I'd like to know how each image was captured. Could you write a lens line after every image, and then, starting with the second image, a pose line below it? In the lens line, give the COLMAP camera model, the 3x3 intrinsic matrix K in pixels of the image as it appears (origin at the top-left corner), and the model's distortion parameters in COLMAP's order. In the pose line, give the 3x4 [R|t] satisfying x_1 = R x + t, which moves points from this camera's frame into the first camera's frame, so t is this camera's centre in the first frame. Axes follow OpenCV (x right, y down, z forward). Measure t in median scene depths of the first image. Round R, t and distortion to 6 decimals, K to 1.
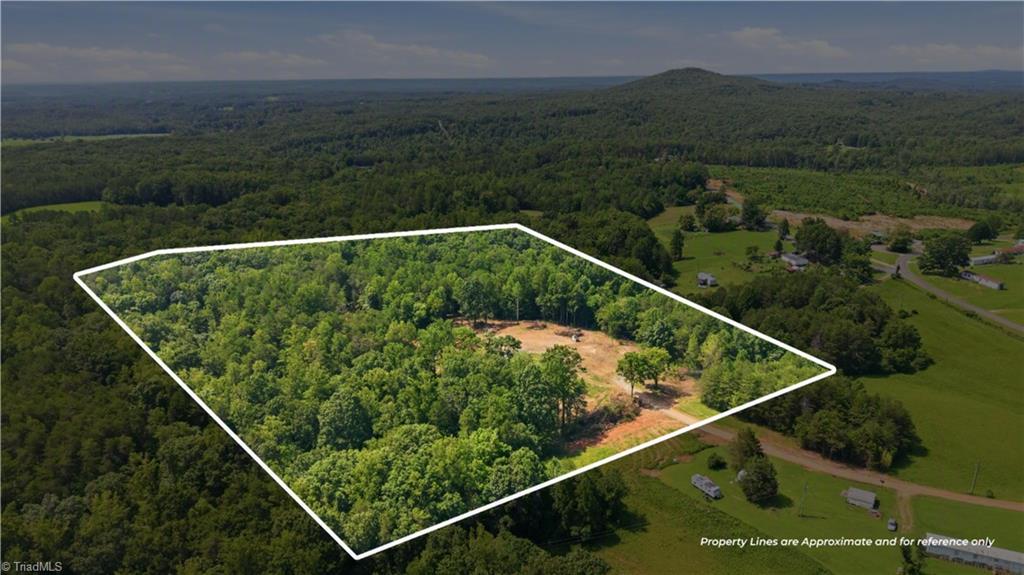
lens RADIAL K [[707.0, 0, 512.0], [0, 707.0, 287.5], [0, 0, 1]] dist [0.092671, -0.094877]
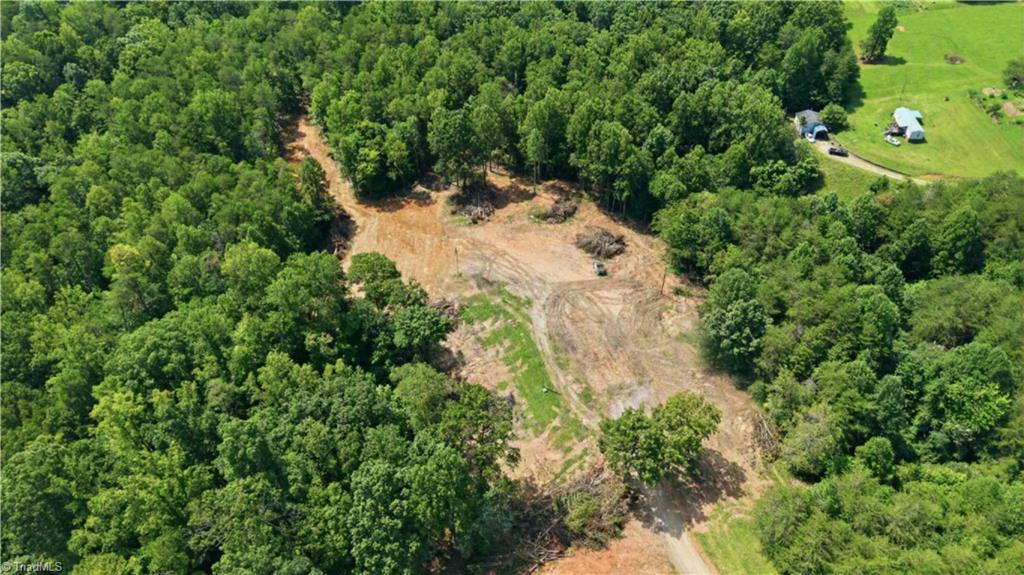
lens RADIAL K [[698.7, 0, 518.2], [0, 698.7, 294.2], [0, 0, 1]] dist [0.043453, -0.032407]
pose [[0.965436, 0.177230, -0.191111, 0.105835], [-0.072712, 0.887263, 0.455497, -0.122736], [0.250293, -0.425857, 0.869482, 0.378214]]
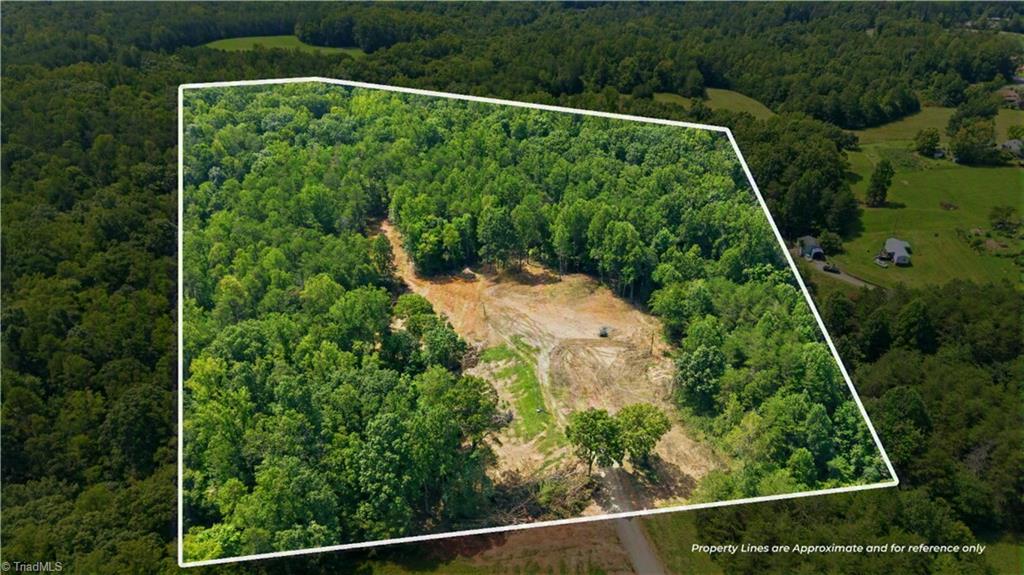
lens RADIAL K [[698.5, 0, 515.0], [0, 698.5, 287.4], [0, 0, 1]] dist [0.074782, -0.076340]
pose [[0.919229, 0.196042, -0.341445, 0.180380], [-0.117511, 0.964303, 0.237300, -0.090011], [0.375777, -0.178010, 0.909453, 0.285439]]
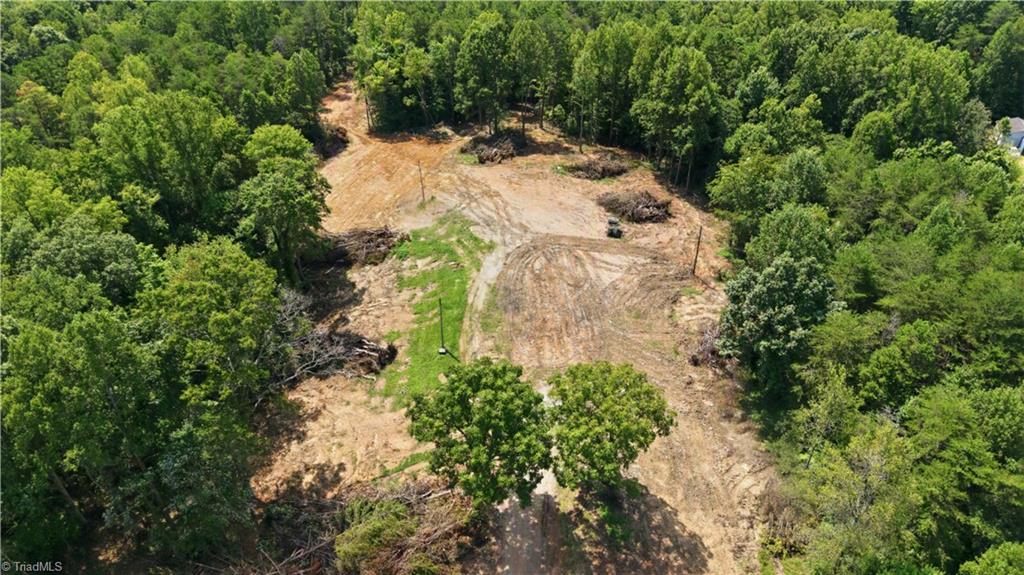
lens RADIAL K [[698.7, 0, 518.2], [0, 698.7, 294.2], [0, 0, 1]] dist [0.043453, -0.032407]
pose [[0.832250, 0.326389, -0.448141, 0.175455], [-0.169263, 0.919330, 0.355221, -0.014513], [0.527930, -0.219779, 0.820358, 0.508832]]
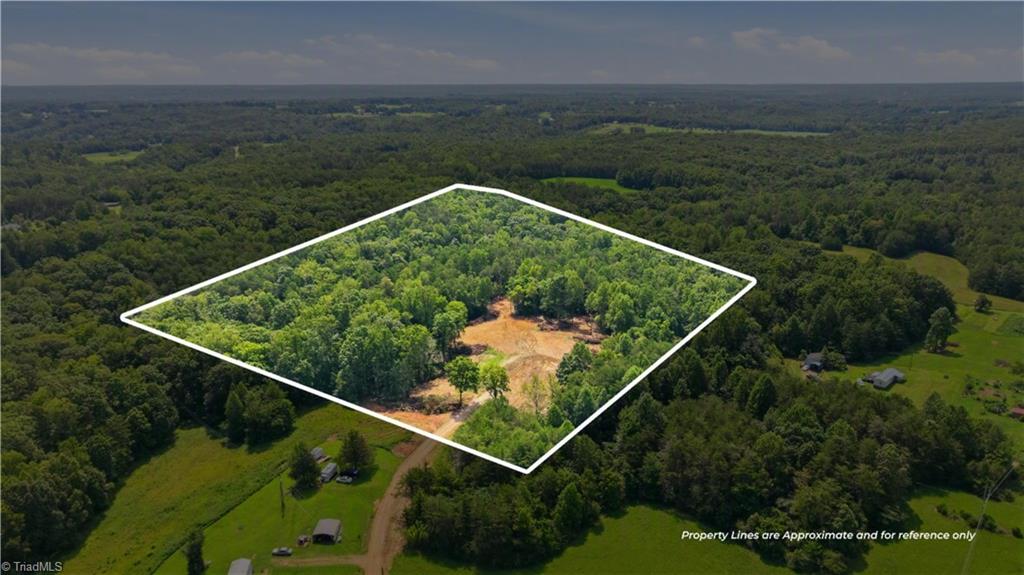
lens RADIAL K [[707.0, 0, 512.0], [0, 707.0, 287.5], [0, 0, 1]] dist [0.092671, -0.094877]
pose [[0.535614, 0.251803, -0.806048, 0.614973], [-0.255605, 0.958076, 0.129447, -0.093317], [0.804850, 0.136696, 0.577521, 0.292800]]
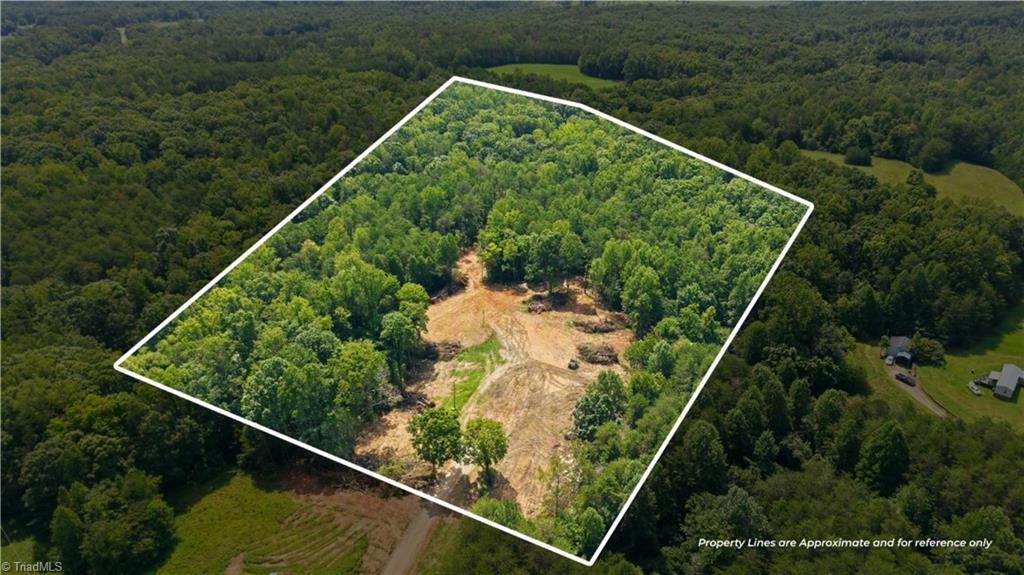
lens RADIAL K [[698.7, 0, 518.2], [0, 698.7, 294.2], [0, 0, 1]] dist [0.043453, -0.032407]
pose [[0.617046, 0.365441, -0.696927, 0.388392], [-0.235087, 0.930792, 0.279929, -0.128005], [0.750991, -0.008890, 0.660252, 0.399165]]
